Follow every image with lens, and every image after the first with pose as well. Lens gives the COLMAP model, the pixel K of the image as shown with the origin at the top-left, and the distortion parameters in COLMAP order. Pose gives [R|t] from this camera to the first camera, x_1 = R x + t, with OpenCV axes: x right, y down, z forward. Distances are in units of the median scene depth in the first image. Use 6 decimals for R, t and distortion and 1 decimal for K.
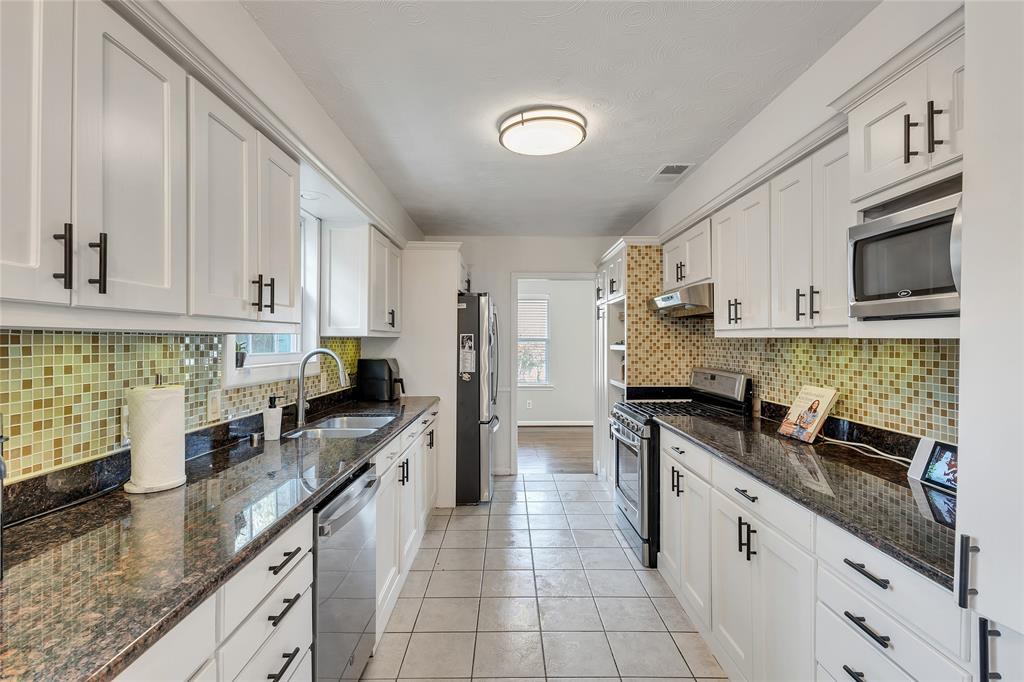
lens RADIAL K [[469.3, 0, 515.7], [0, 469.3, 340.2], [0, 0, 1]] dist [-0.000603, -0.000280]
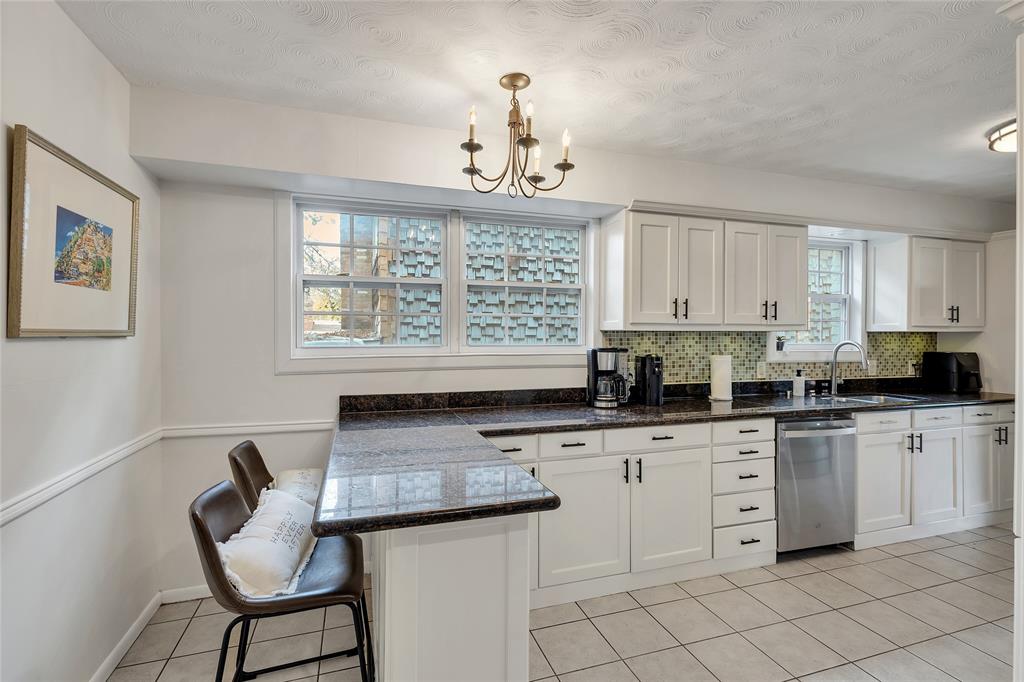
lens RADIAL K [[469.3, 0, 512.3], [0, 469.3, 336.3], [0, 0, 1]] dist [-0.000603, -0.000280]
pose [[0.287734, -0.000164, -0.957710, 1.122468], [0.001714, 0.999998, 0.000344, 0.004393], [0.957709, -0.001740, 0.287734, -0.618356]]
